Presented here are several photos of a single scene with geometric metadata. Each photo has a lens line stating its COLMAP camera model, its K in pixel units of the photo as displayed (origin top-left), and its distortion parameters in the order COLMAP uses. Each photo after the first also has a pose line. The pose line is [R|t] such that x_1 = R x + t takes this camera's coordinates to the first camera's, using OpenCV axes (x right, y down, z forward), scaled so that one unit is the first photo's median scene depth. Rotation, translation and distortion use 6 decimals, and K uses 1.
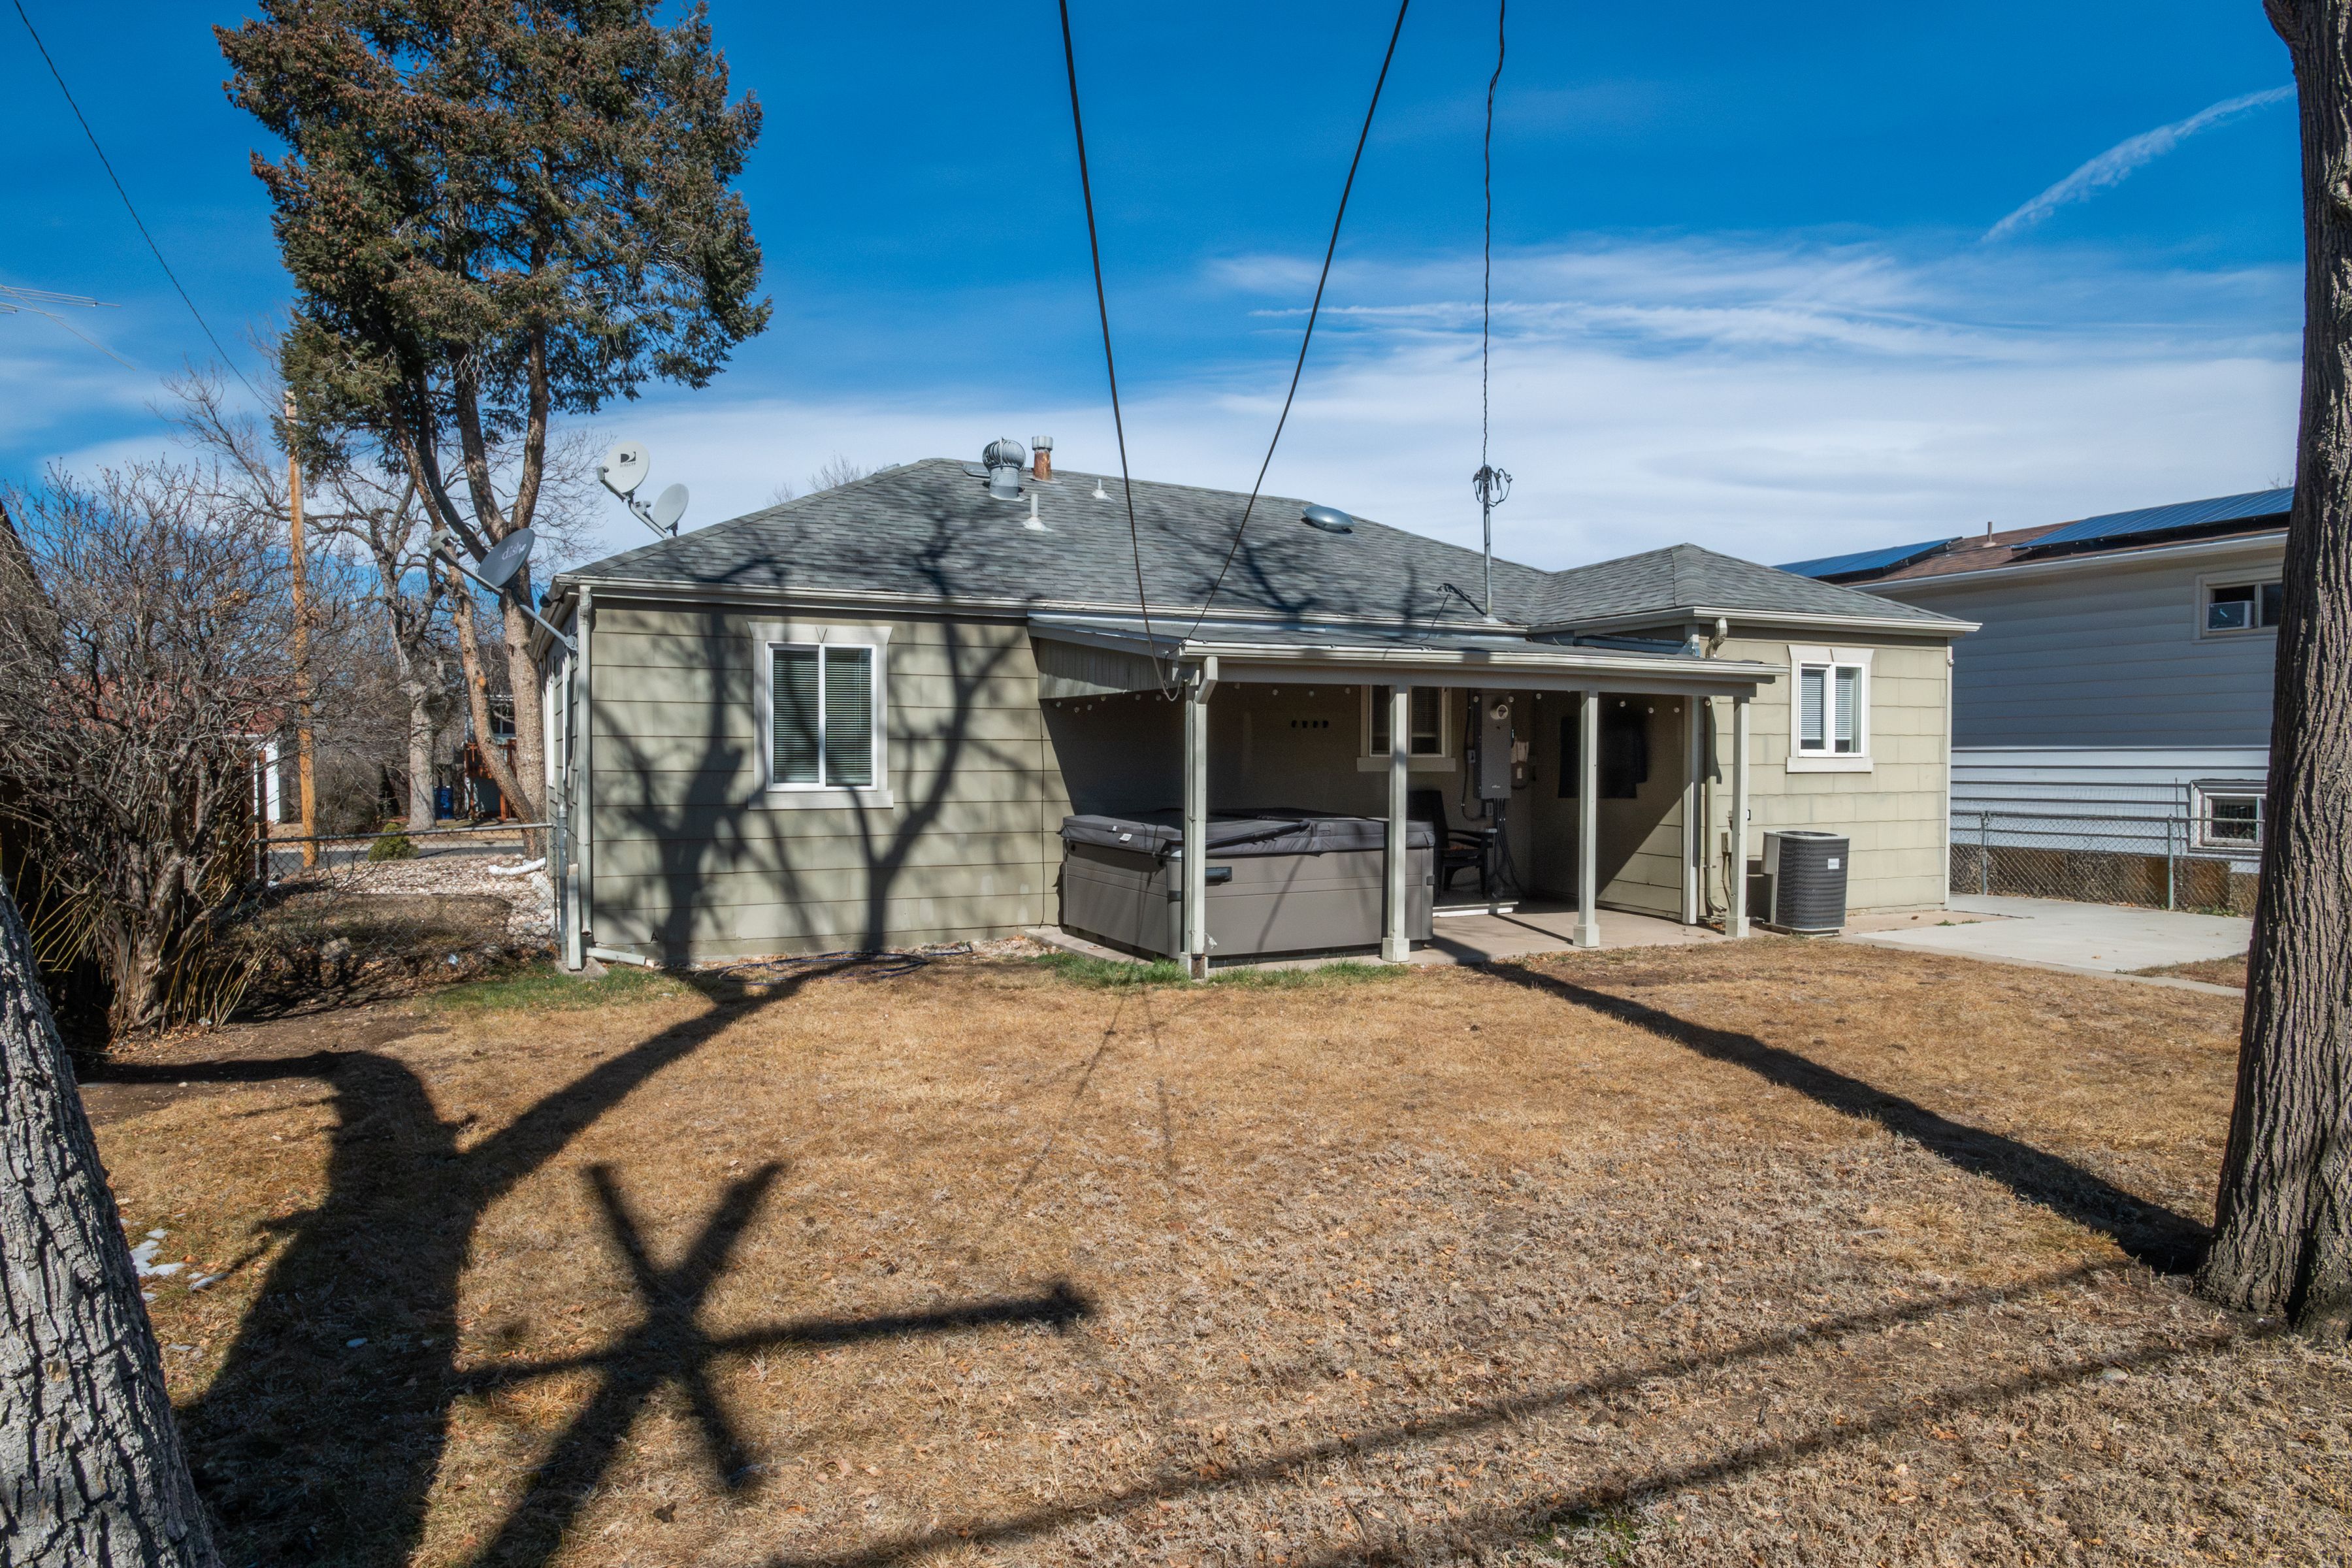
lens RADIAL K [[1420.8, 0, 1176.0], [0, 1420.8, 784.0], [0, 0, 1]] dist [0.000741, 0.000246]
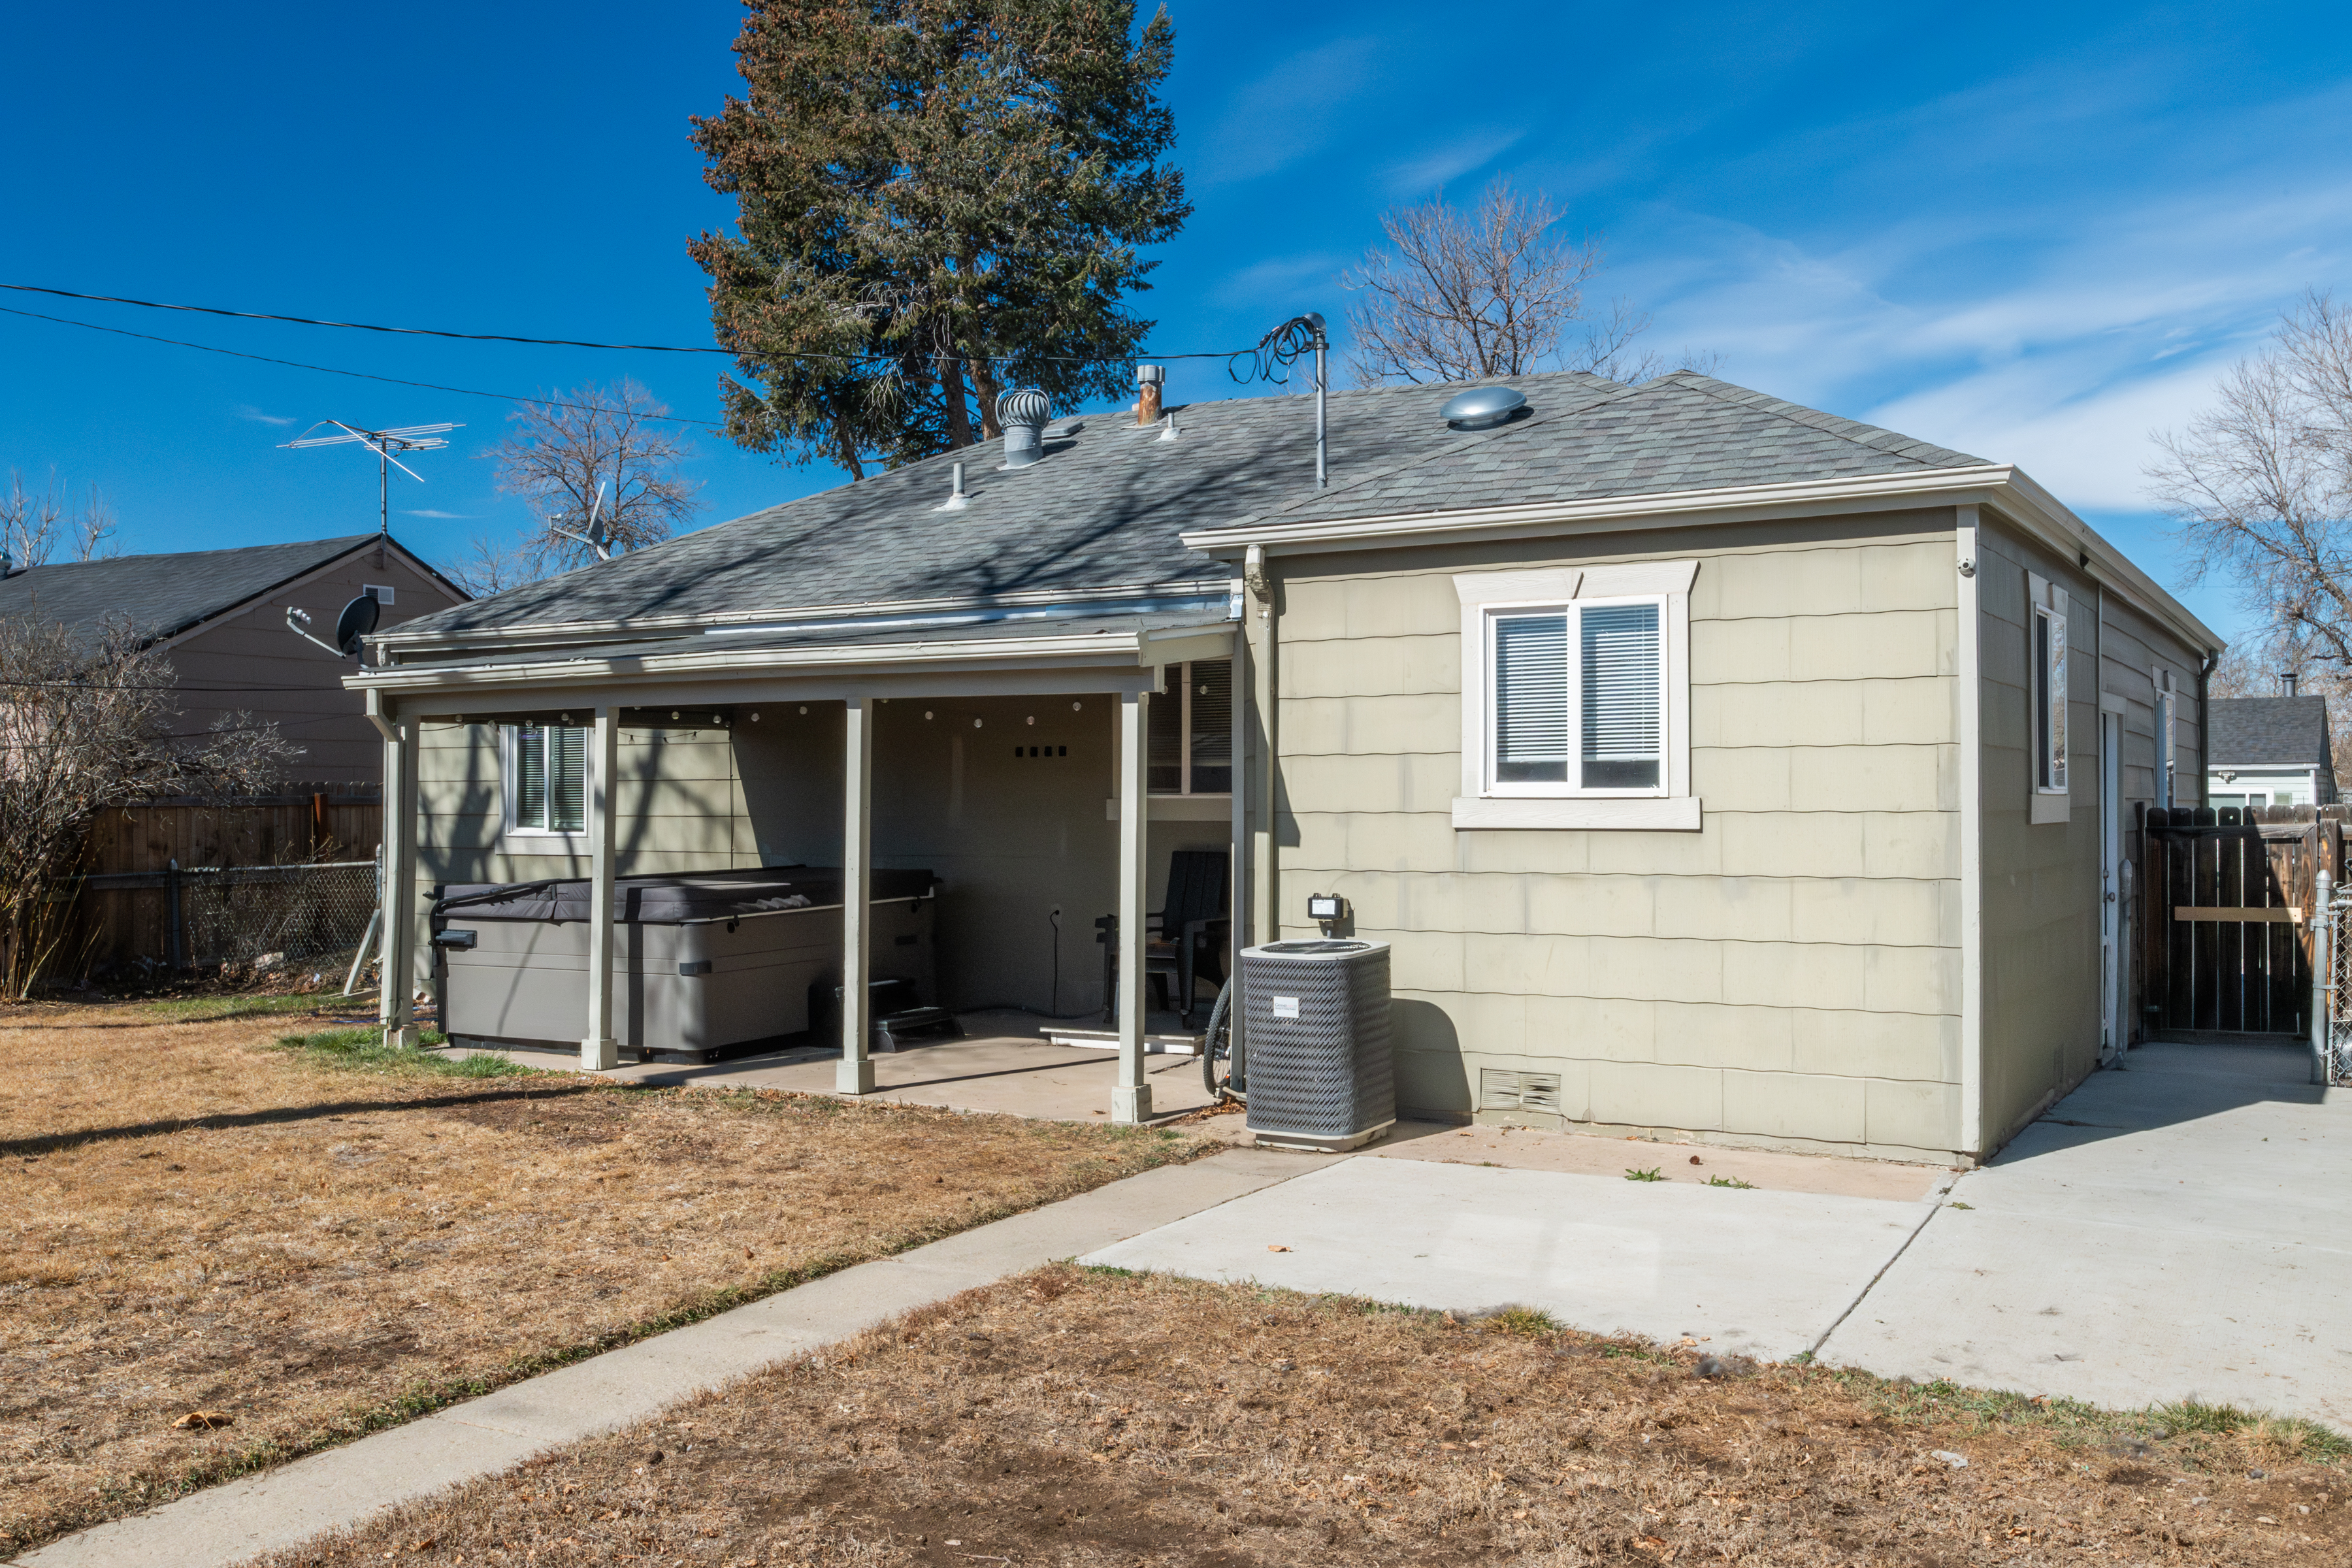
lens RADIAL K [[1963.3, 0, 1176.0], [0, 1963.3, 784.0], [0, 0, 1]] dist [0.062065, 0.000284]
pose [[0.558099, -0.005193, -0.829758, 1.036377], [-0.010847, 0.999849, -0.013553, -0.014404], [0.829704, 0.016564, 0.557958, 0.573792]]
